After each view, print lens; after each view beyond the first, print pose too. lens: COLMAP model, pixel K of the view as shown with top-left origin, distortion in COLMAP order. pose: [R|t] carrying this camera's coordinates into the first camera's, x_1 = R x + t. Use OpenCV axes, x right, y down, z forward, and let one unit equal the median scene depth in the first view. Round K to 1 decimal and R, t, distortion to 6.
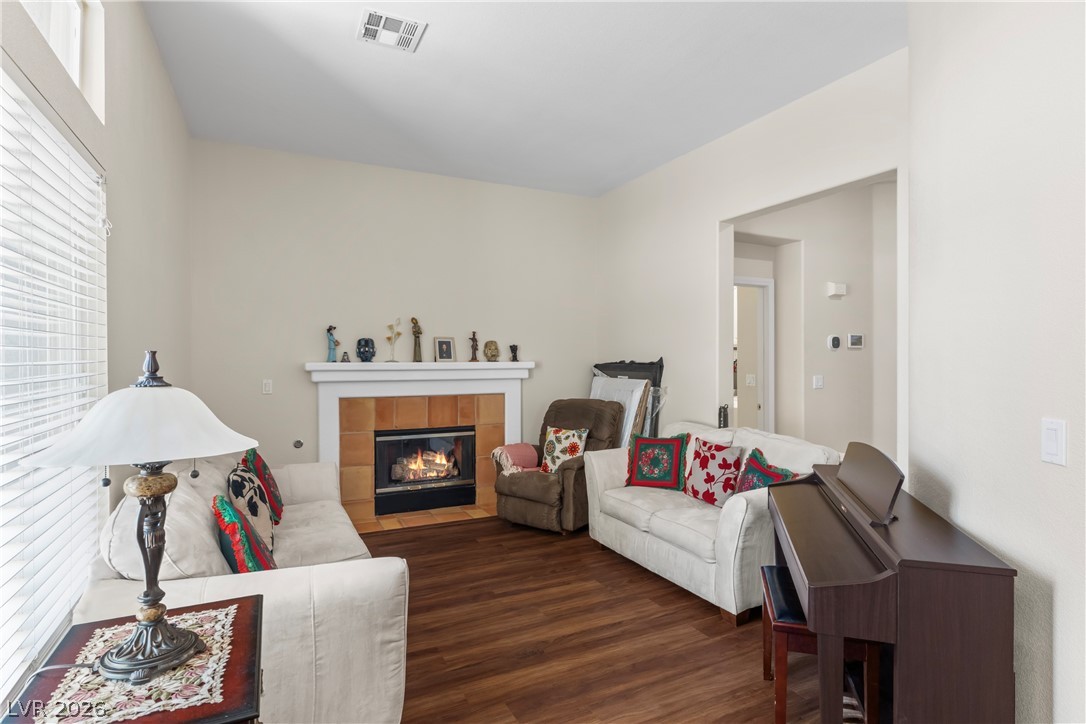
lens RADIAL K [[568.1, 0, 543.7], [0, 568.1, 363.6], [0, 0, 1]] dist [0.002292, 0.000615]
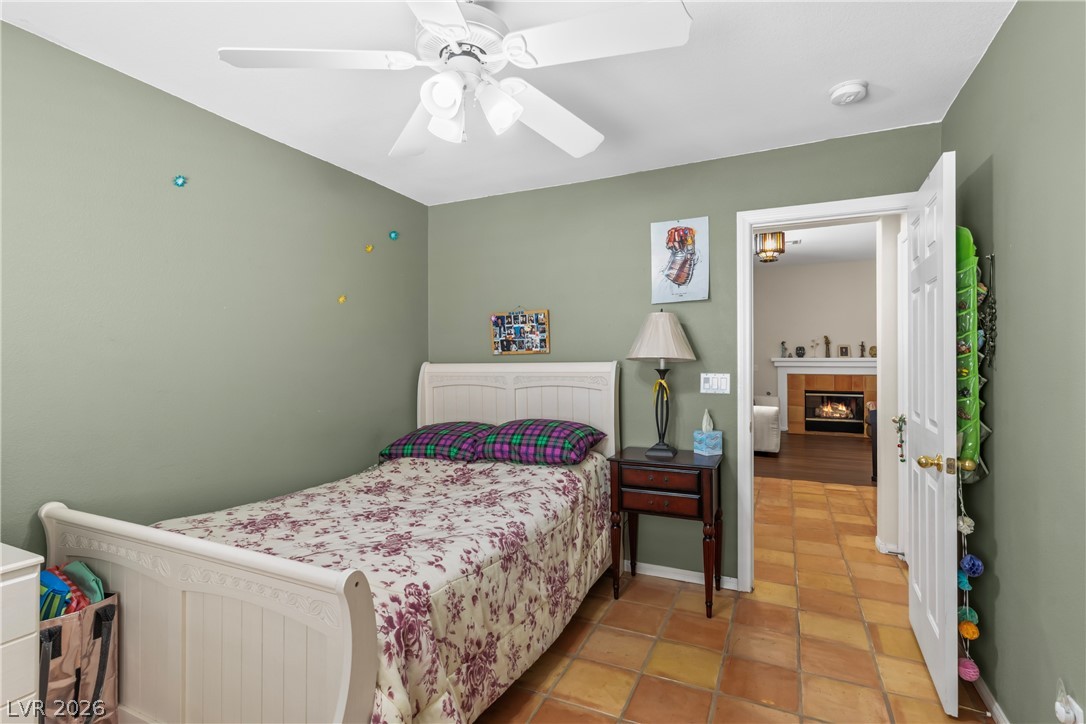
lens RADIAL K [[515.0, 0, 544.4], [0, 515.0, 359.6], [0, 0, 1]] dist [0.002580, 0.000246]
pose [[0.607618, 0.003747, -0.794220, 0.602578], [-0.005324, 0.999986, 0.000645, 0.008272], [0.794211, 0.003836, 0.607630, -0.883635]]
